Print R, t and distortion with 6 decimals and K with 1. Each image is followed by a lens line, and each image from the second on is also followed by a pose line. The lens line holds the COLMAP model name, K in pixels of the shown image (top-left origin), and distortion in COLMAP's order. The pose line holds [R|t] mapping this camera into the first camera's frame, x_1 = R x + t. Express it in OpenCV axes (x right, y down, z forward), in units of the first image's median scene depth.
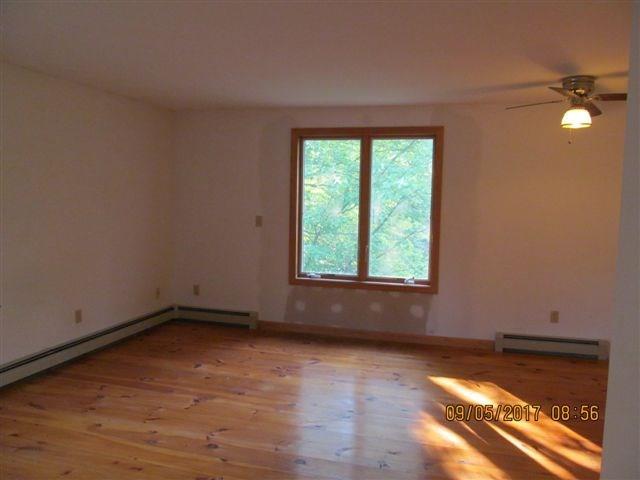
lens RADIAL K [[534.0, 0, 320.0], [0, 534.0, 240.0], [0, 0, 1]] dist [-0.053672, 0.017930]
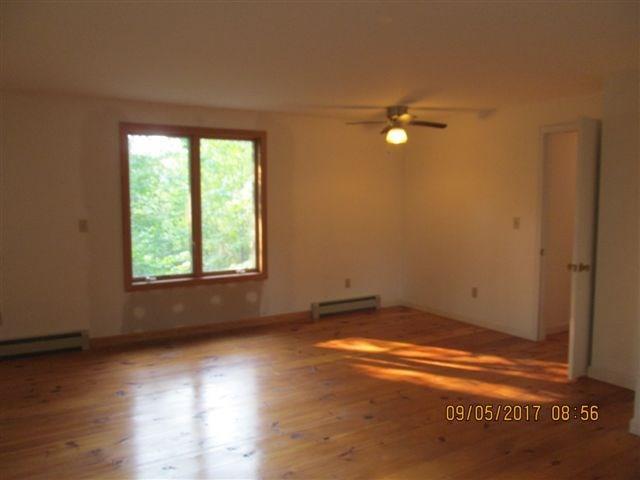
lens RADIAL K [[534.0, 0, 320.0], [0, 534.0, 240.0], [0, 0, 1]] dist [-0.053672, 0.017930]
pose [[0.672708, -0.080863, 0.735476, -0.519197], [0.072326, 0.996436, 0.043402, -0.022194], [-0.736364, 0.023997, 0.676160, 0.141497]]
